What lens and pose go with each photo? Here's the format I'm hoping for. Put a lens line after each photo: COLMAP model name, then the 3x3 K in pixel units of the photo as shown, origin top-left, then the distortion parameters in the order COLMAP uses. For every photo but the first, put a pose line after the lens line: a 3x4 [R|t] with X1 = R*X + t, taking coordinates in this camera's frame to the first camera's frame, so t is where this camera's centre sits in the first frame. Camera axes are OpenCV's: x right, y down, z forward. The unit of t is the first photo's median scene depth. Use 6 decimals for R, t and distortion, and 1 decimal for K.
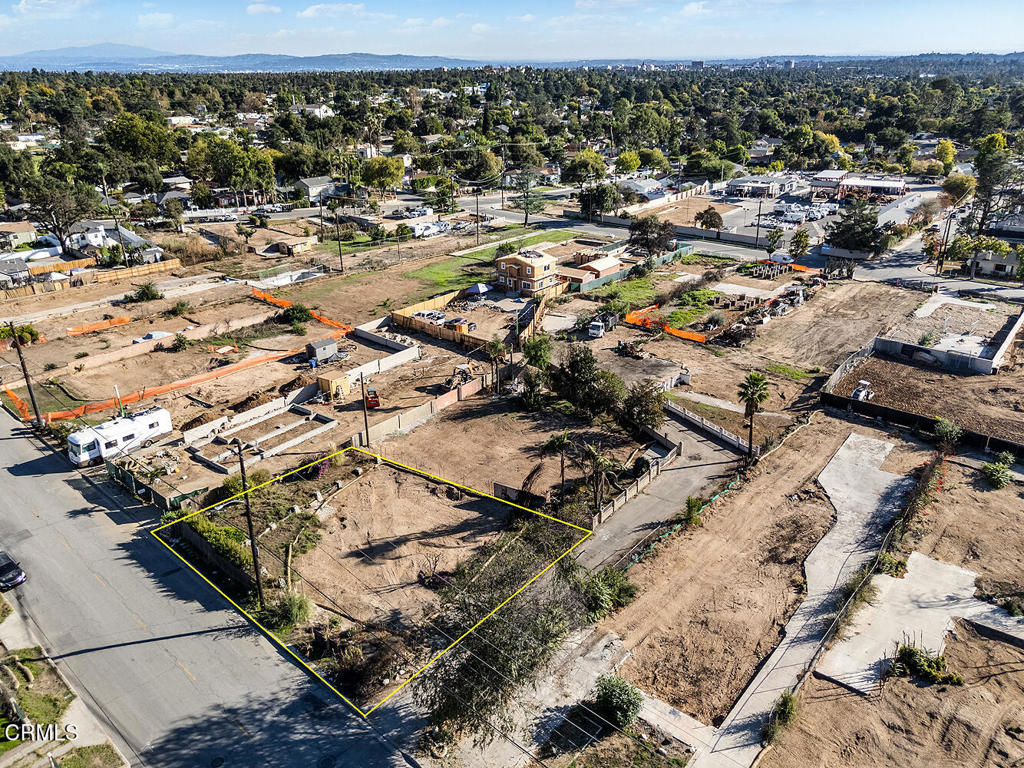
lens RADIAL K [[772.4, 0, 509.0], [0, 772.4, 382.0], [0, 0, 1]] dist [0.061065, -0.049095]
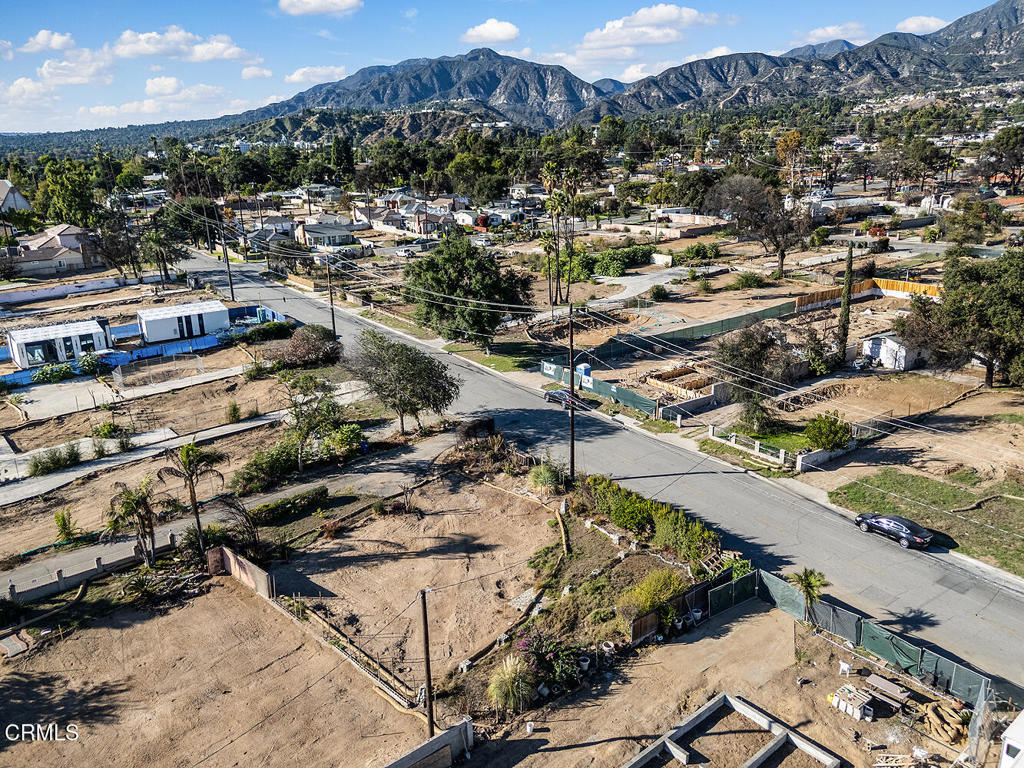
lens RADIAL K [[772.4, 0, 515.4], [0, 772.4, 388.6], [0, 0, 1]] dist [0.061065, -0.049095]
pose [[-0.980491, -0.026810, 0.194726, -0.364441], [0.106008, 0.762115, 0.638704, -0.404291], [-0.165528, 0.646886, -0.744405, 1.423762]]
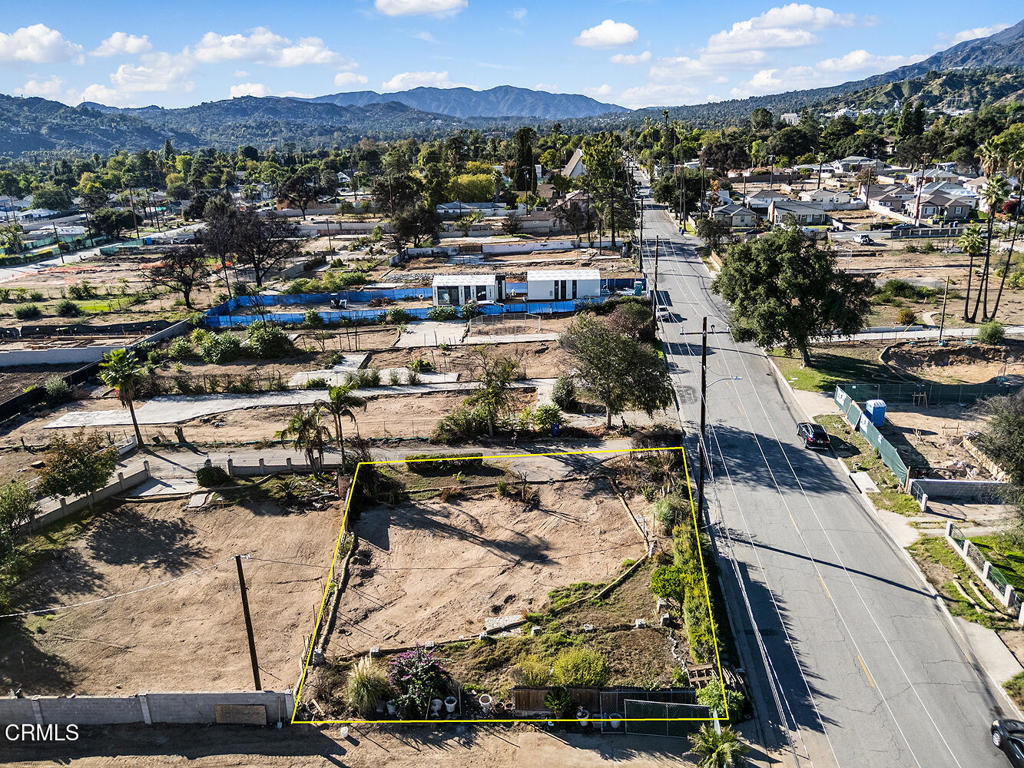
lens RADIAL K [[772.4, 0, 514.6], [0, 772.4, 383.7], [0, 0, 1]] dist [0.061065, -0.049095]
pose [[-0.604745, -0.220117, 0.765397, -0.692496], [0.342738, 0.795573, 0.499595, -0.295102], [-0.718898, 0.564458, -0.405676, 1.175380]]
